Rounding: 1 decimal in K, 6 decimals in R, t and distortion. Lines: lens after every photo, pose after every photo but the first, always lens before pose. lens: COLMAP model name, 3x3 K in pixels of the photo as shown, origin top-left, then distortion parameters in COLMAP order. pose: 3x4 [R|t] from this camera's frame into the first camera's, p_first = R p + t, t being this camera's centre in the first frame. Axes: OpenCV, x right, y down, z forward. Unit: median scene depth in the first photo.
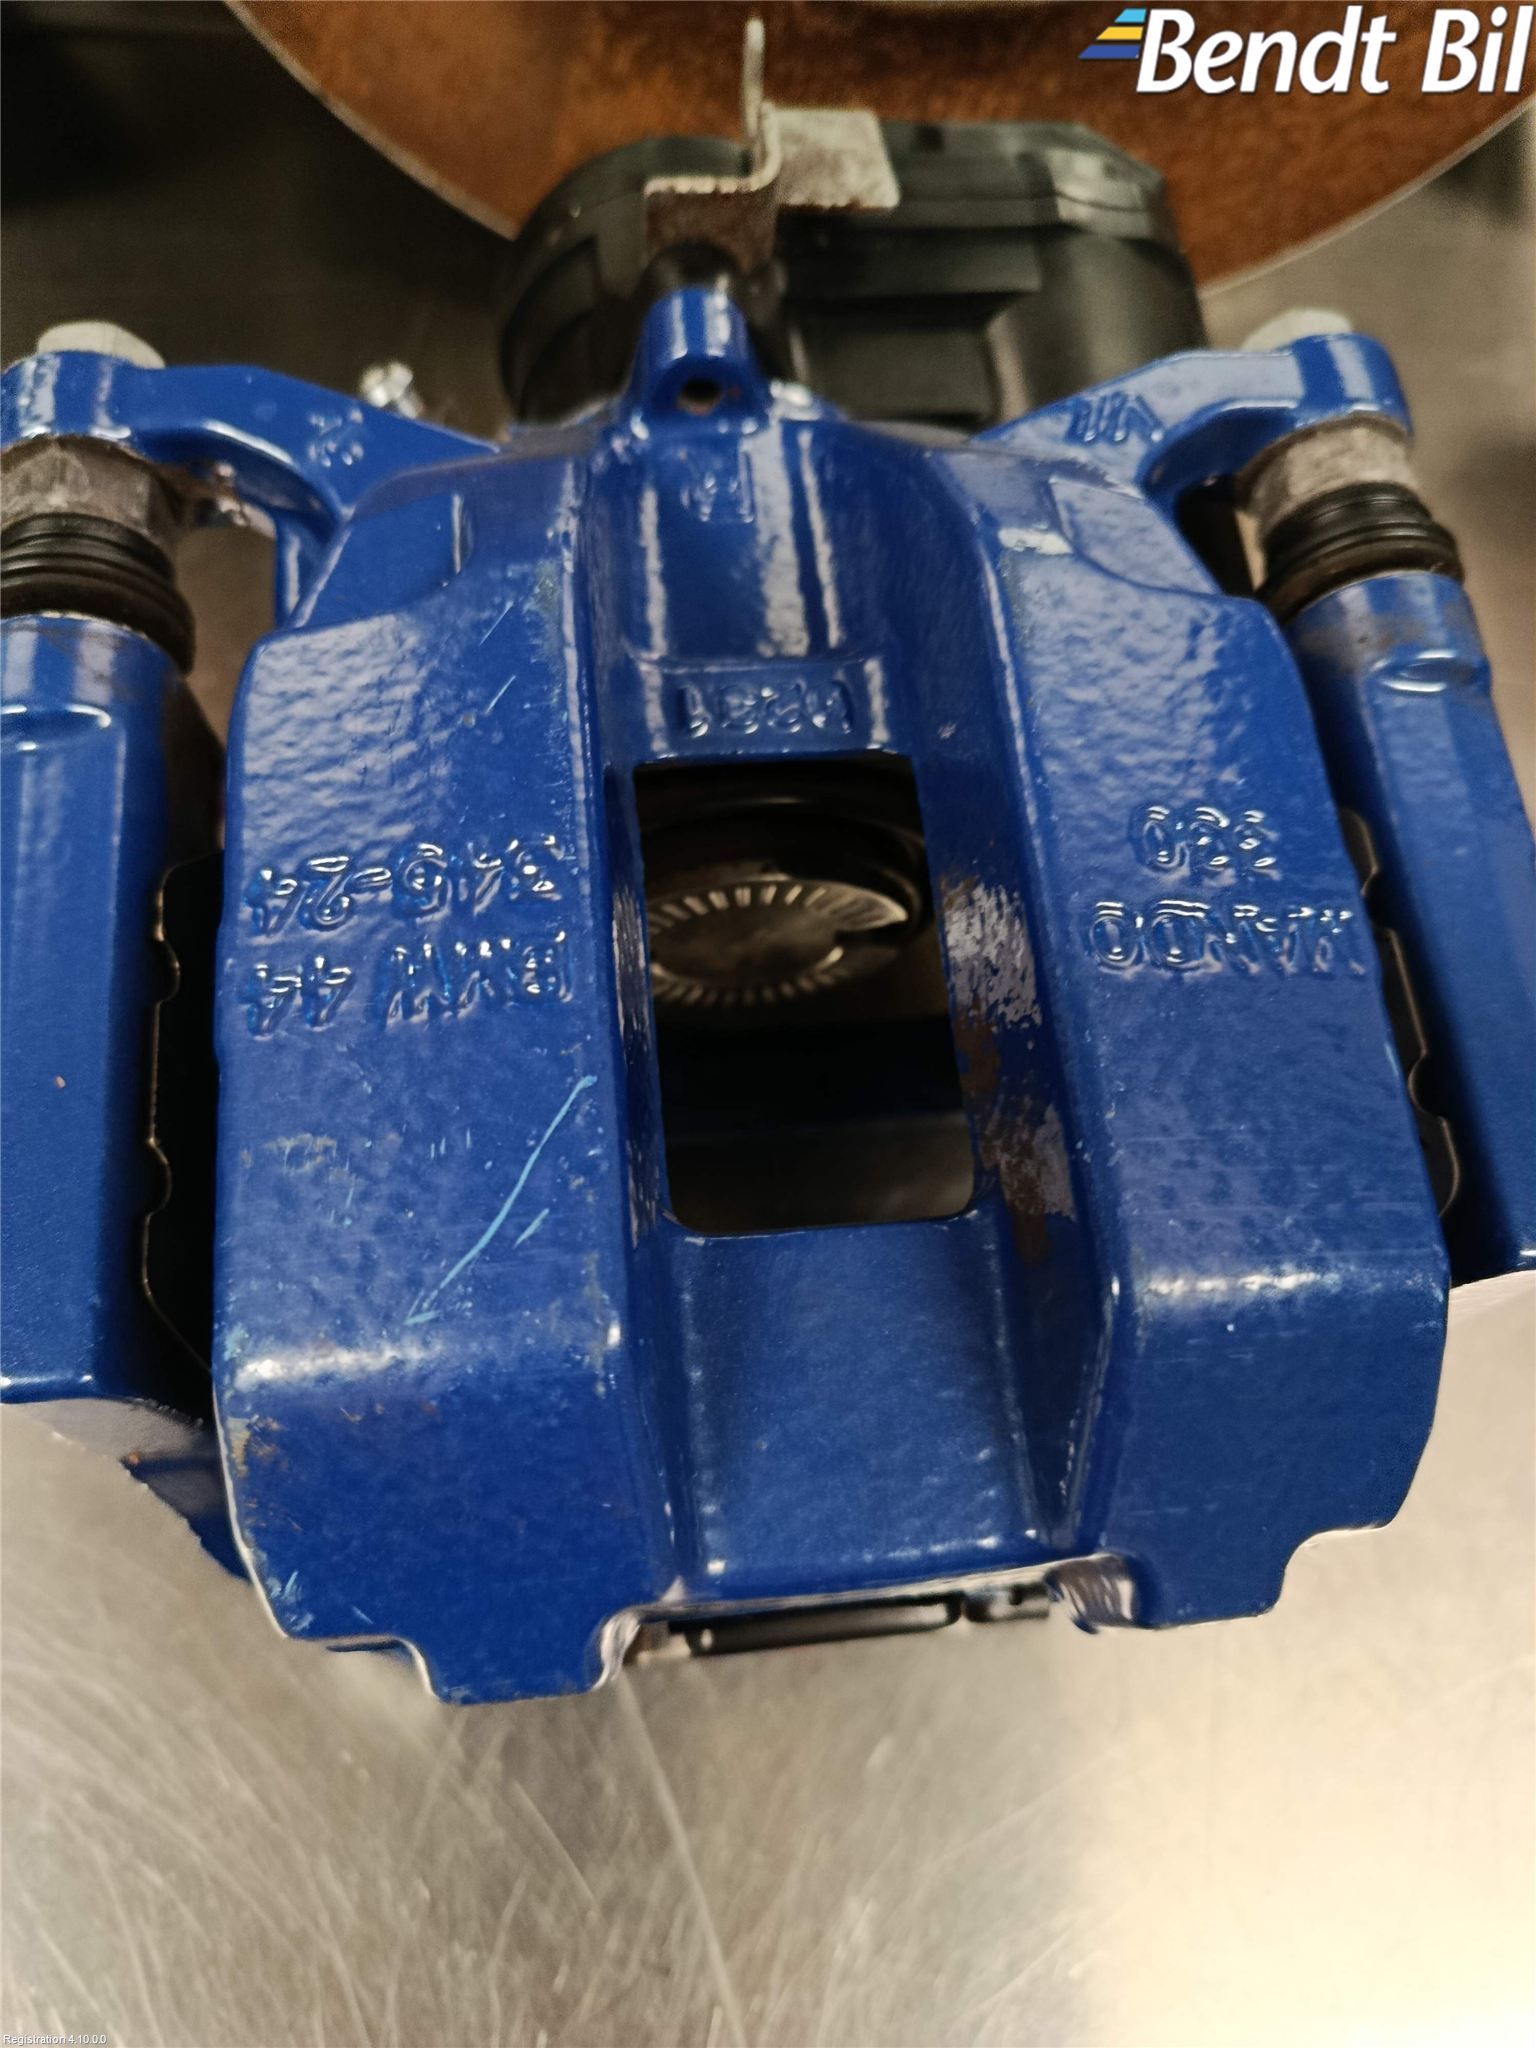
lens RADIAL K [[1392.8, 0, 770.2], [0, 1392.8, 1075.2], [0, 0, 1]] dist [0.008468, 0.001025]
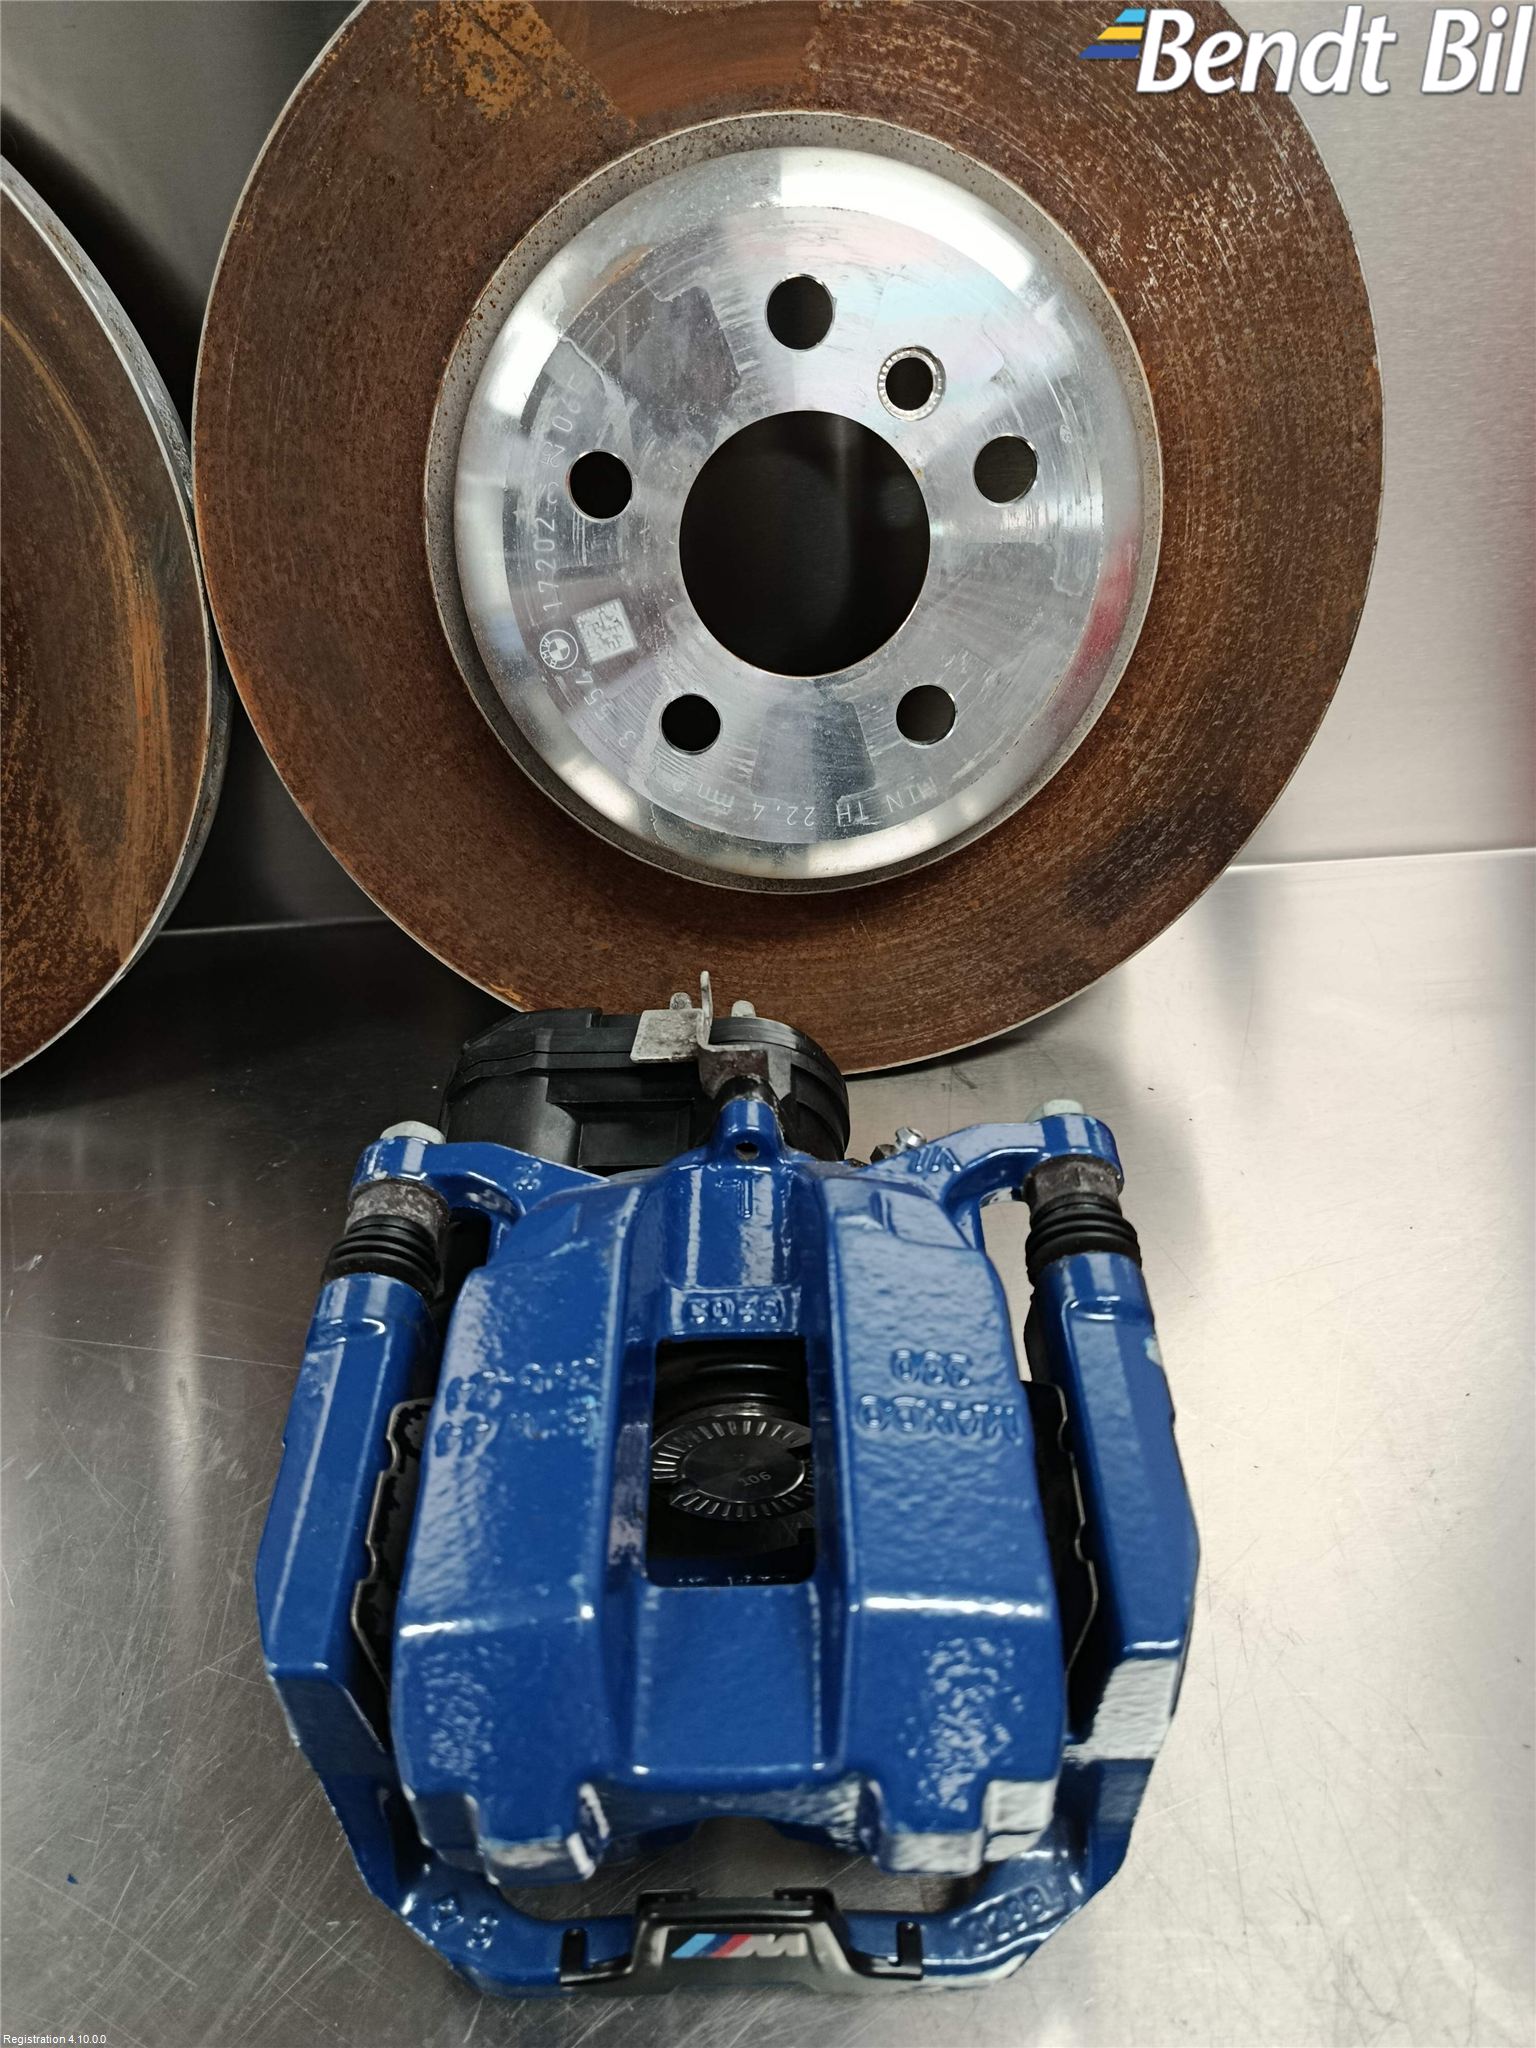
lens RADIAL K [[1392.8, 0, 770.2], [0, 1392.8, 1075.2], [0, 0, 1]] dist [0.008468, 0.001025]
pose [[0.988369, -0.025386, -0.149940, 0.319008], [-0.045282, 0.892115, -0.449533, 0.270706], [0.145175, 0.451094, 0.880590, -0.714423]]
